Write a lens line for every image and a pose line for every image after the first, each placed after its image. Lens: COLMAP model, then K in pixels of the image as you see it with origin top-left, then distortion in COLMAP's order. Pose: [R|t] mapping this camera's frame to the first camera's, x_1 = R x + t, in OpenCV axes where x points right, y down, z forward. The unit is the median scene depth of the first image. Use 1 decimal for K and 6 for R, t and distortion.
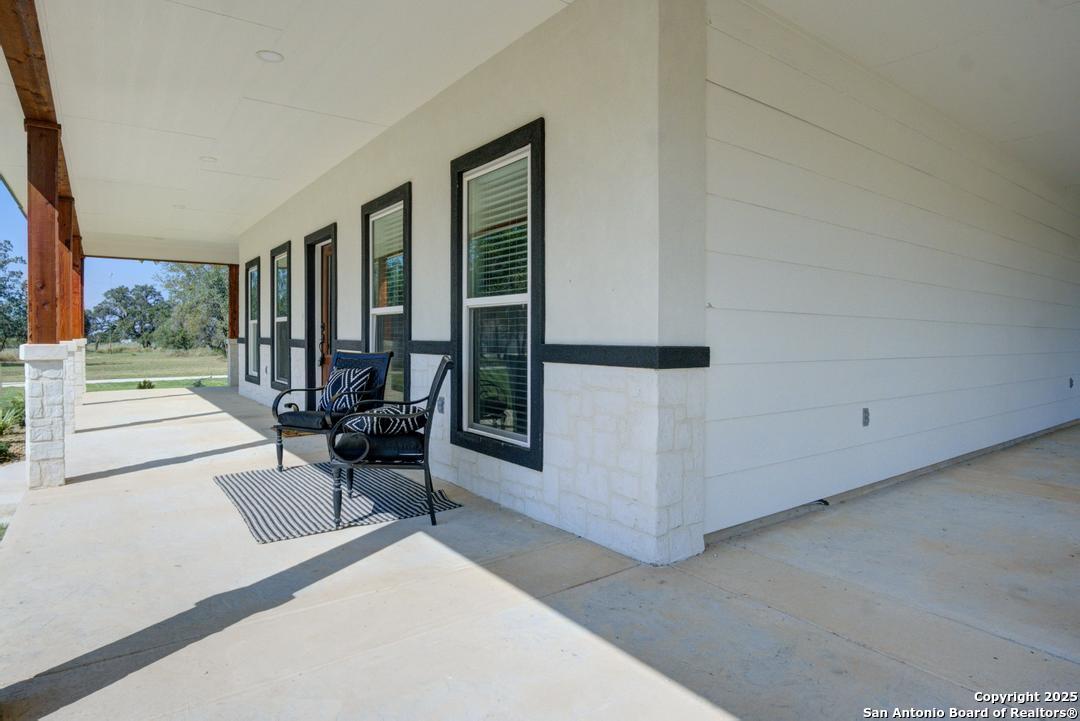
lens RADIAL K [[587.0, 0, 538.2], [0, 587.0, 353.3], [0, 0, 1]] dist [-0.020129, -0.000292]
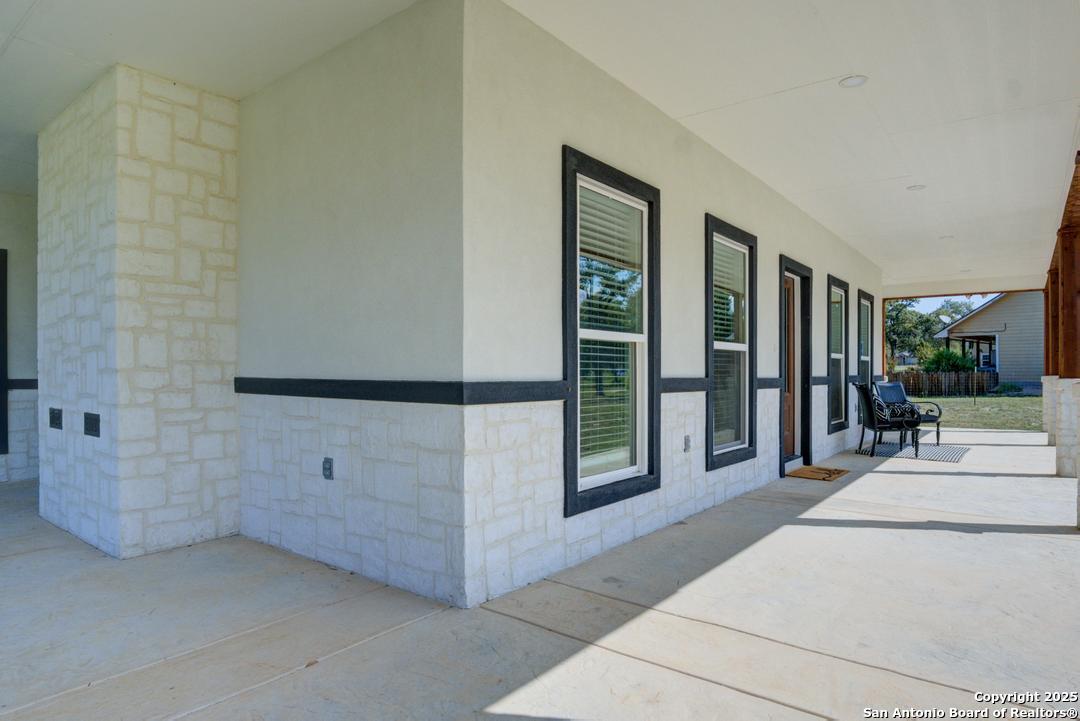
lens RADIAL K [[637.1, 0, 539.1], [0, 637.1, 372.1], [0, 0, 1]] dist [-0.008036, -0.000819]
pose [[-0.260005, -0.003303, 0.965602, -1.135288], [0.029994, 0.999484, 0.011495, -0.051802], [-0.965141, 0.031951, -0.259772, 1.519050]]
